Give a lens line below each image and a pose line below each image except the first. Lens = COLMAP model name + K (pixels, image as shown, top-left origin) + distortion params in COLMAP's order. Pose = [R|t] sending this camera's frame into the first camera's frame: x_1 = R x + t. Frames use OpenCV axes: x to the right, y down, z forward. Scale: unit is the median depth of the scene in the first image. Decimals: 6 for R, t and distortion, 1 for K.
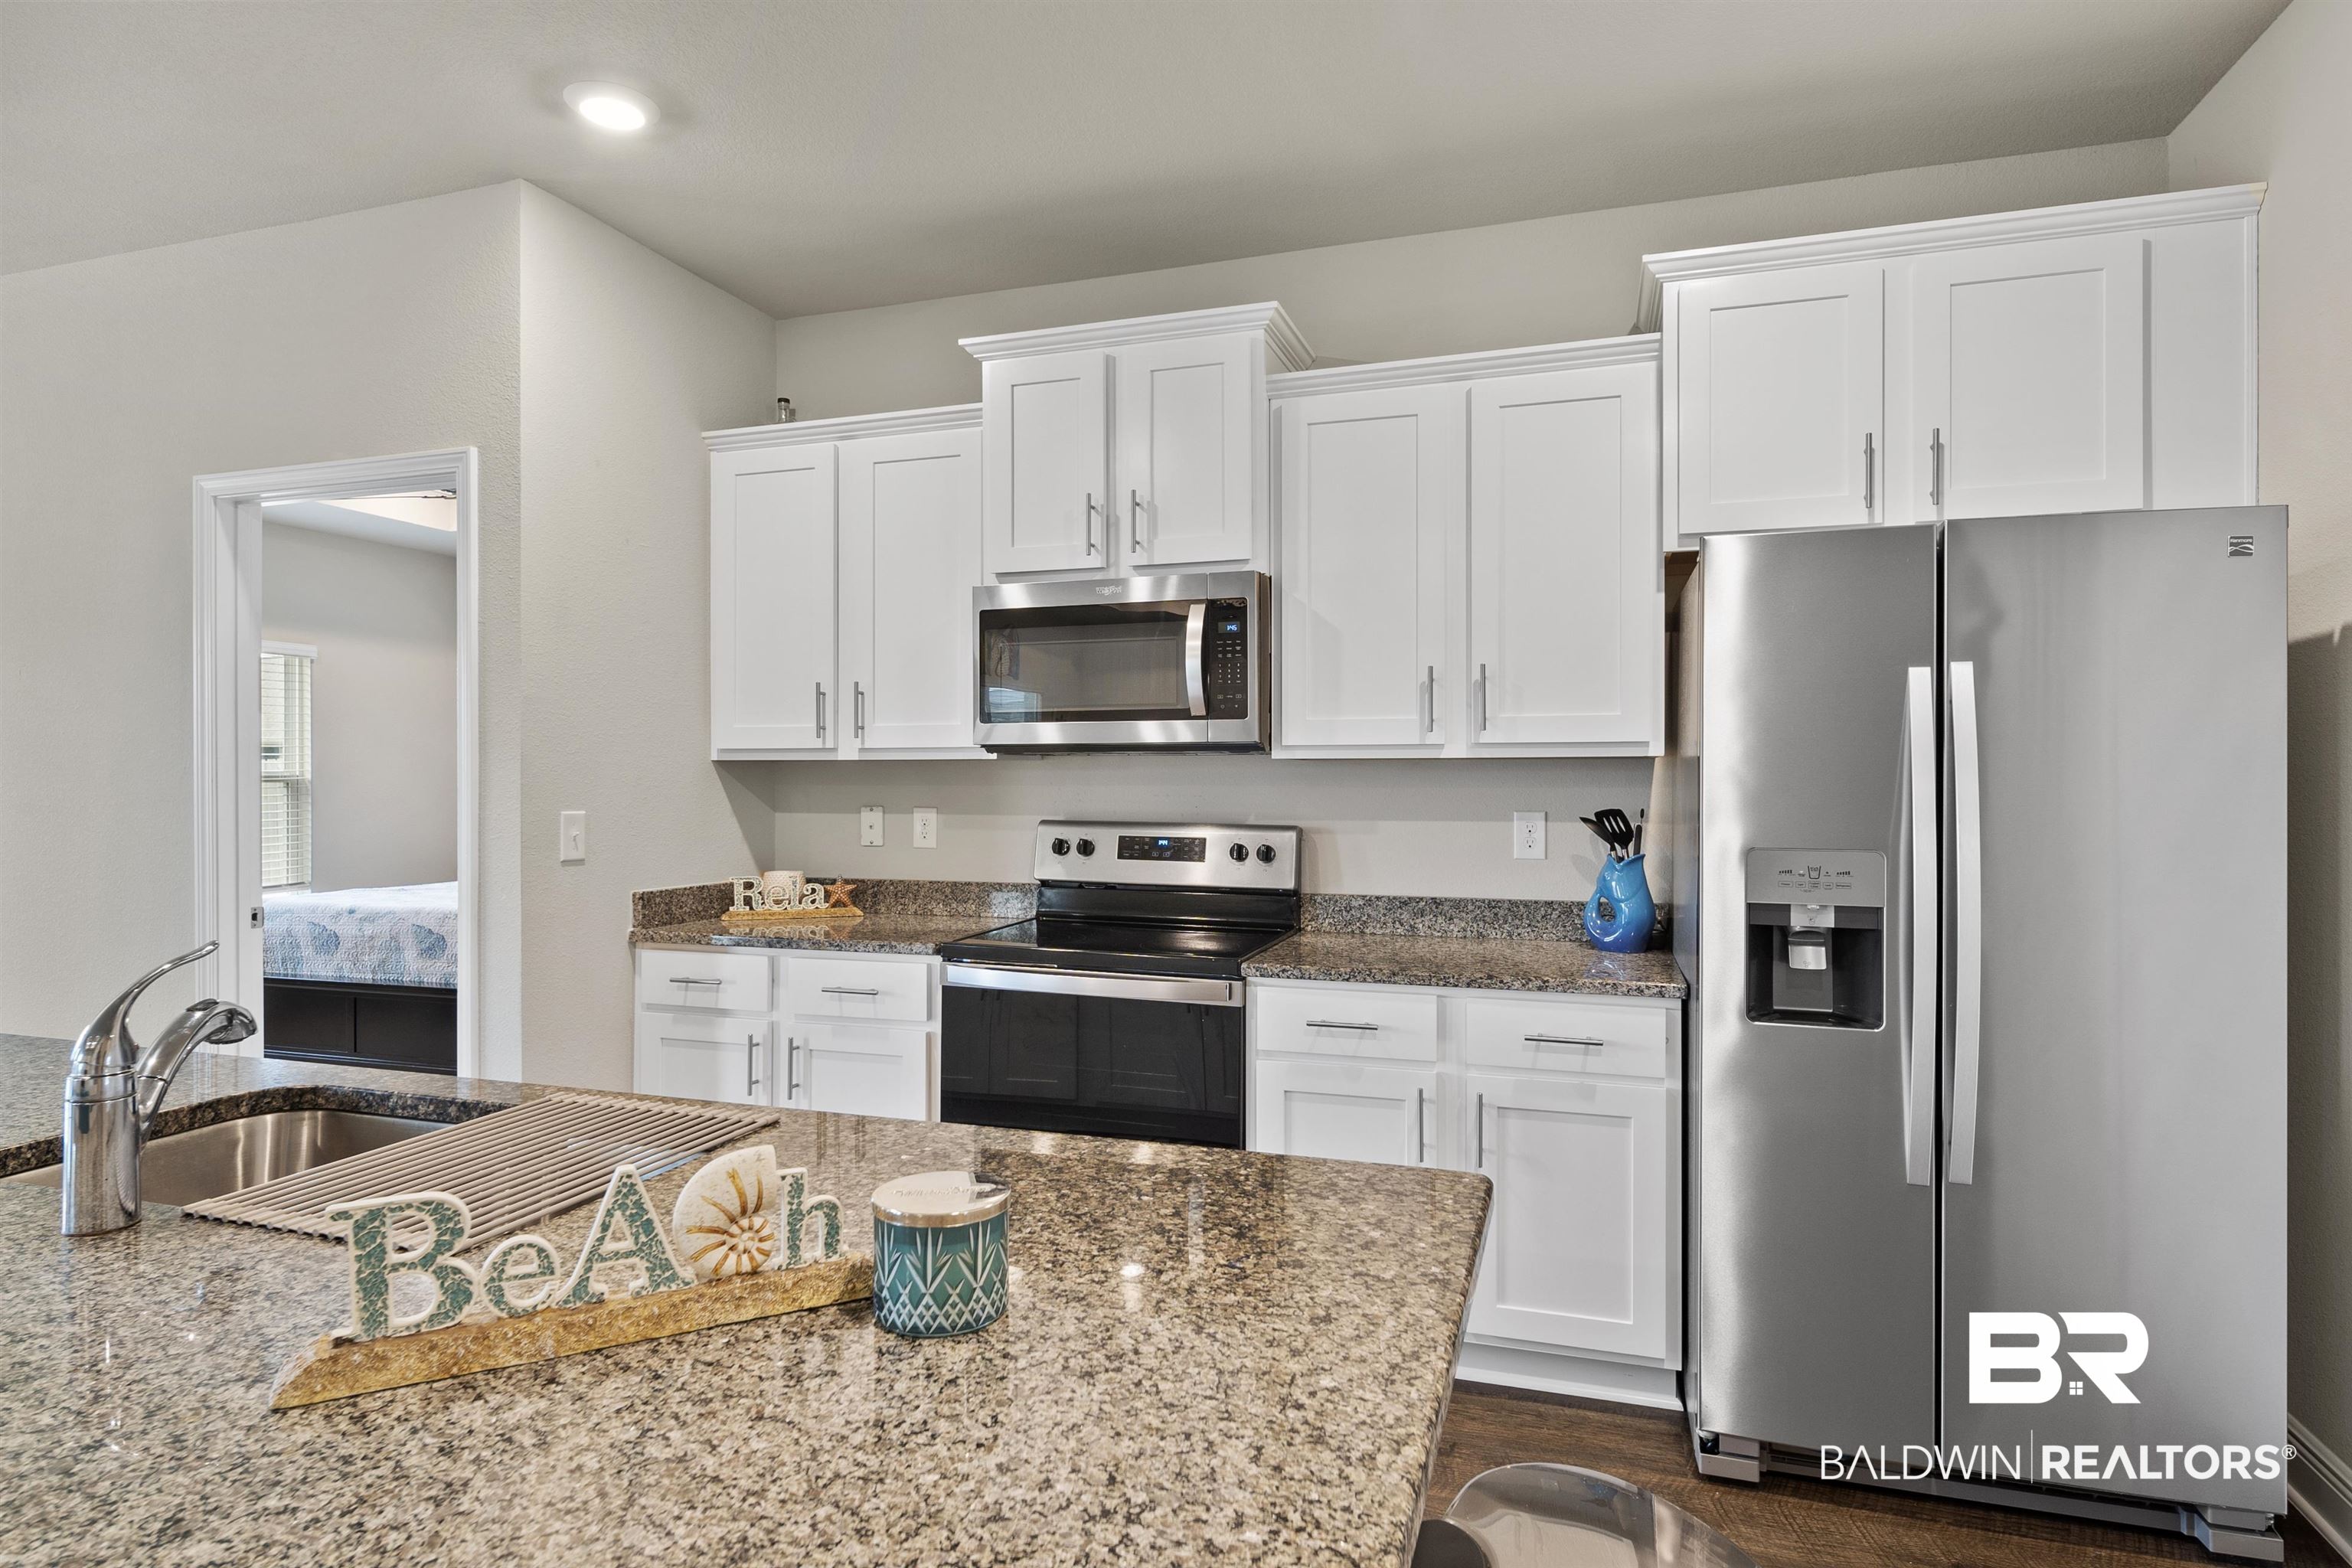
lens RADIAL K [[1263.6, 0, 1180.8], [0, 1263.6, 777.6], [0, 0, 1]] dist [-0.001326, 0.002487]
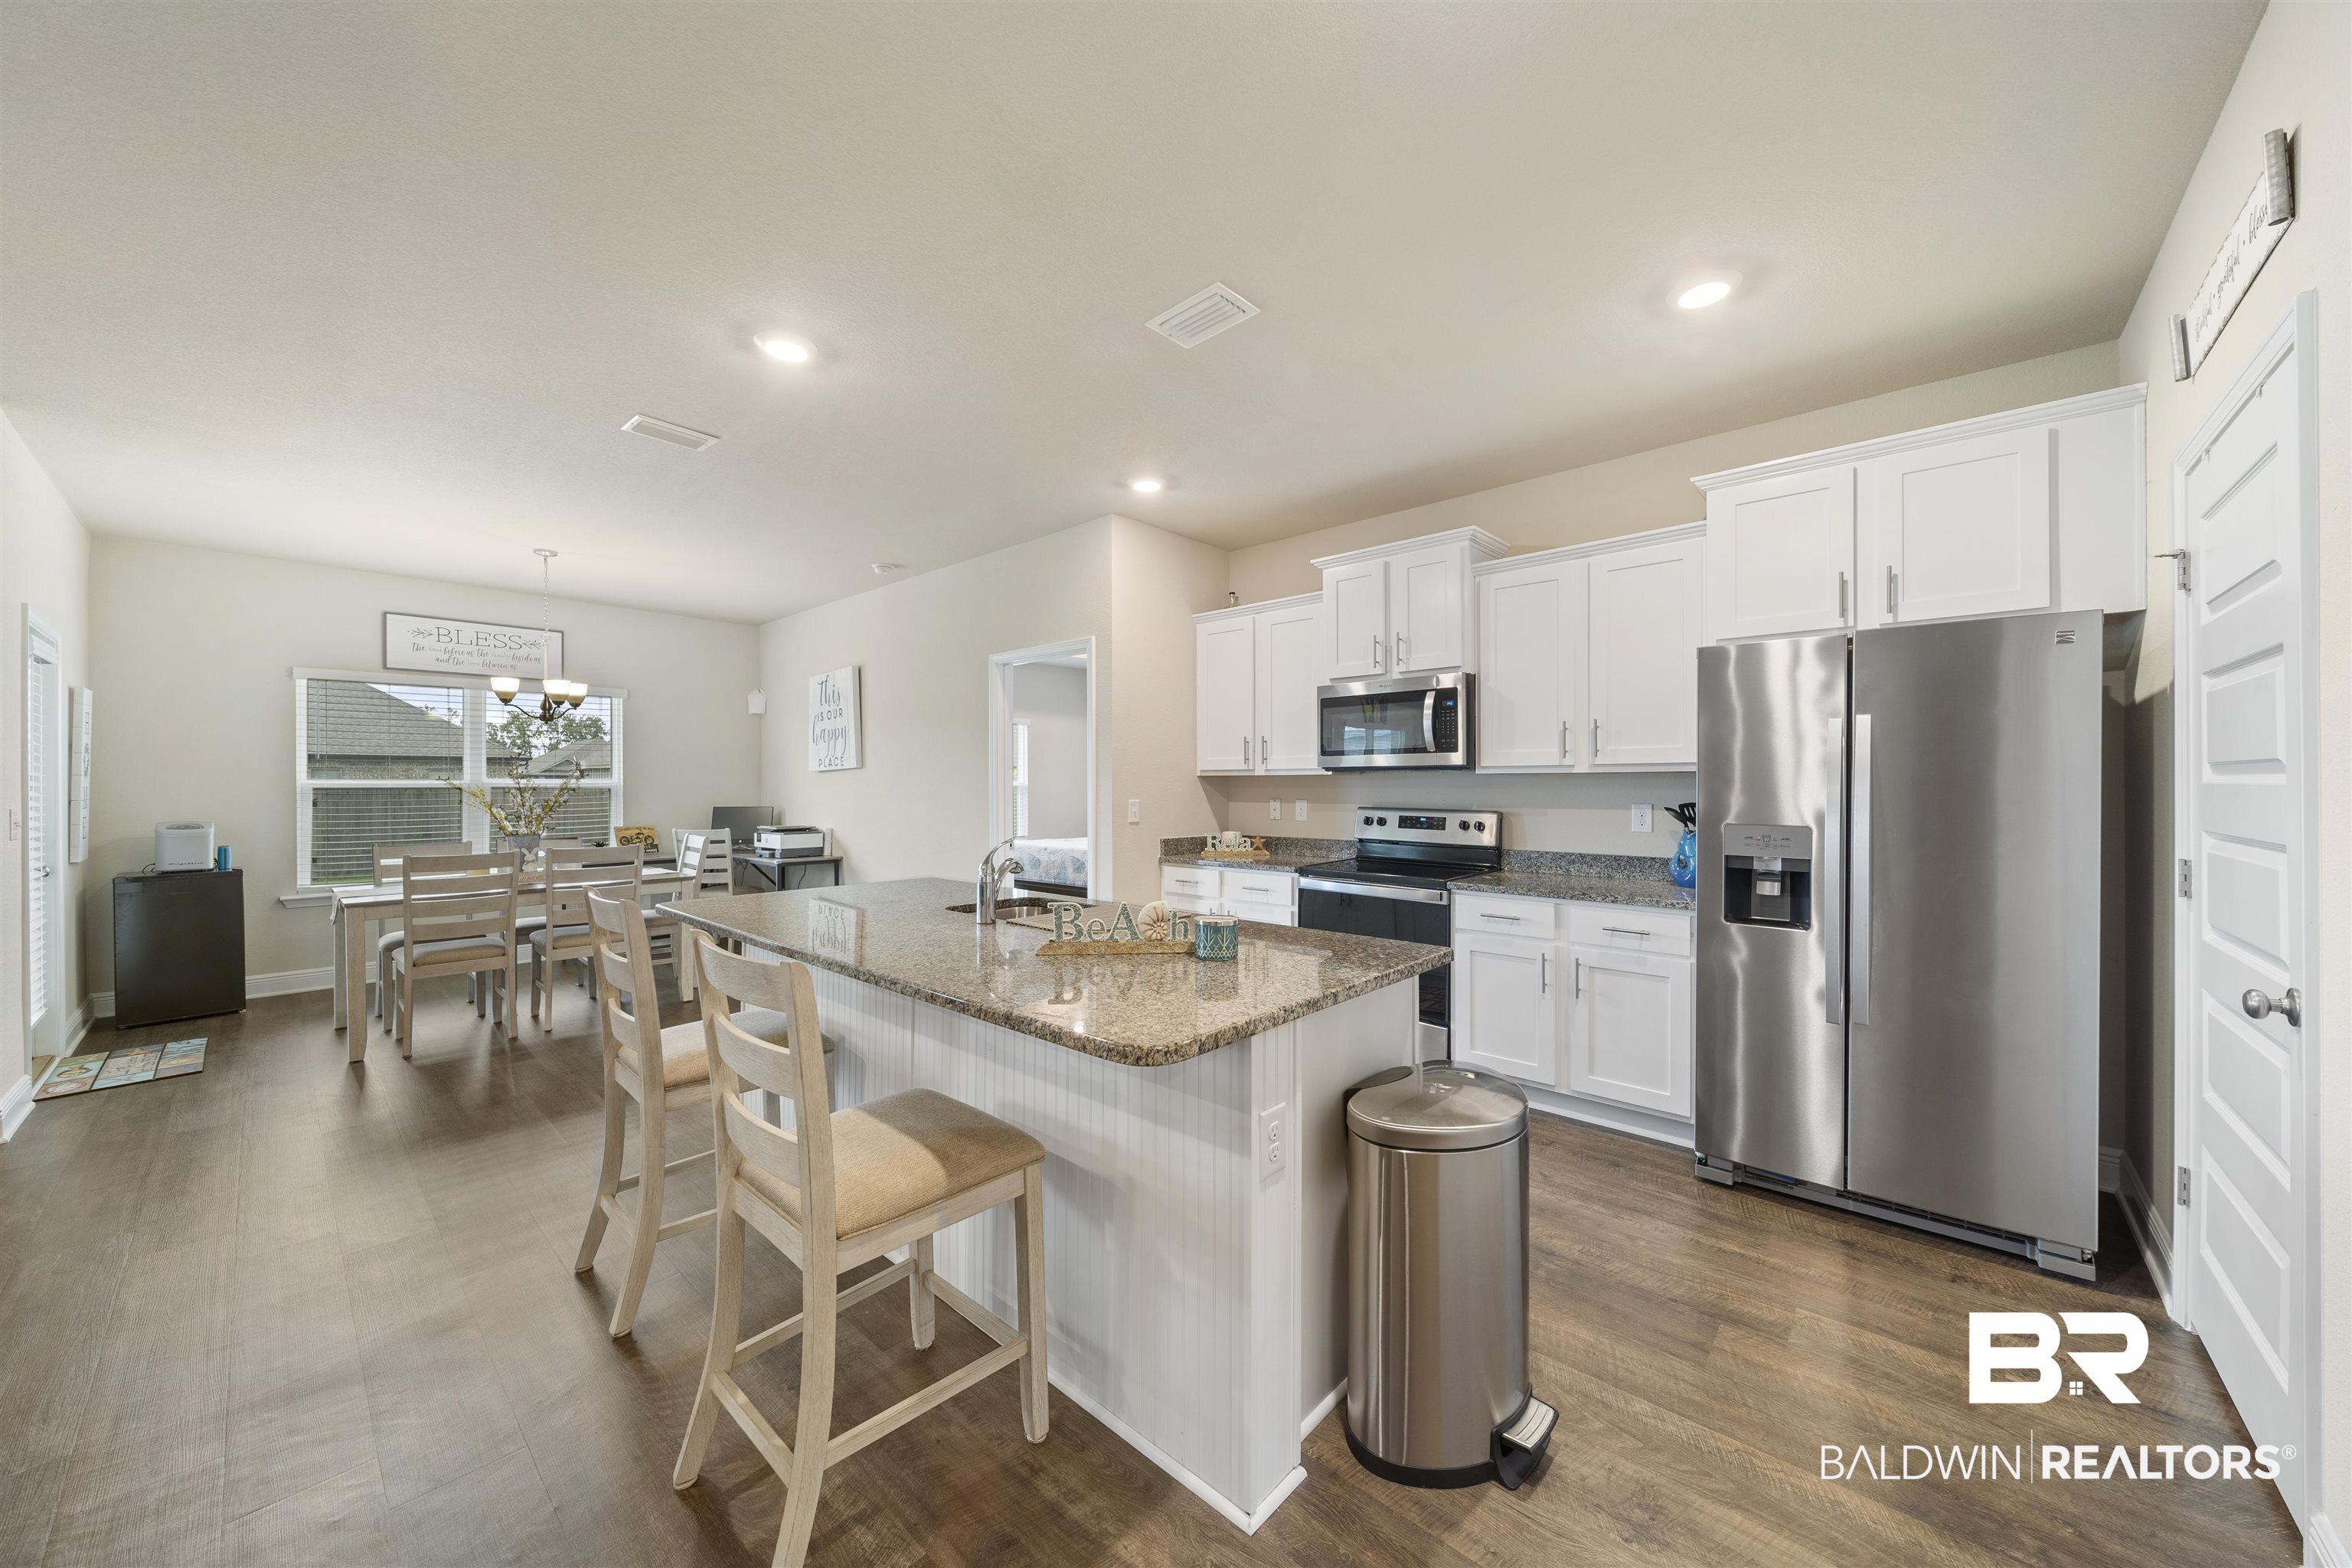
lens RADIAL K [[828.9, 0, 1185.1], [0, 828.9, 781.1], [0, 0, 1]] dist [-0.002915, -0.001242]
pose [[0.916963, -0.002347, -0.398966, 0.167815], [0.000949, 0.999993, -0.003701, 0.000037], [0.398972, 0.003015, 0.916958, -0.270924]]
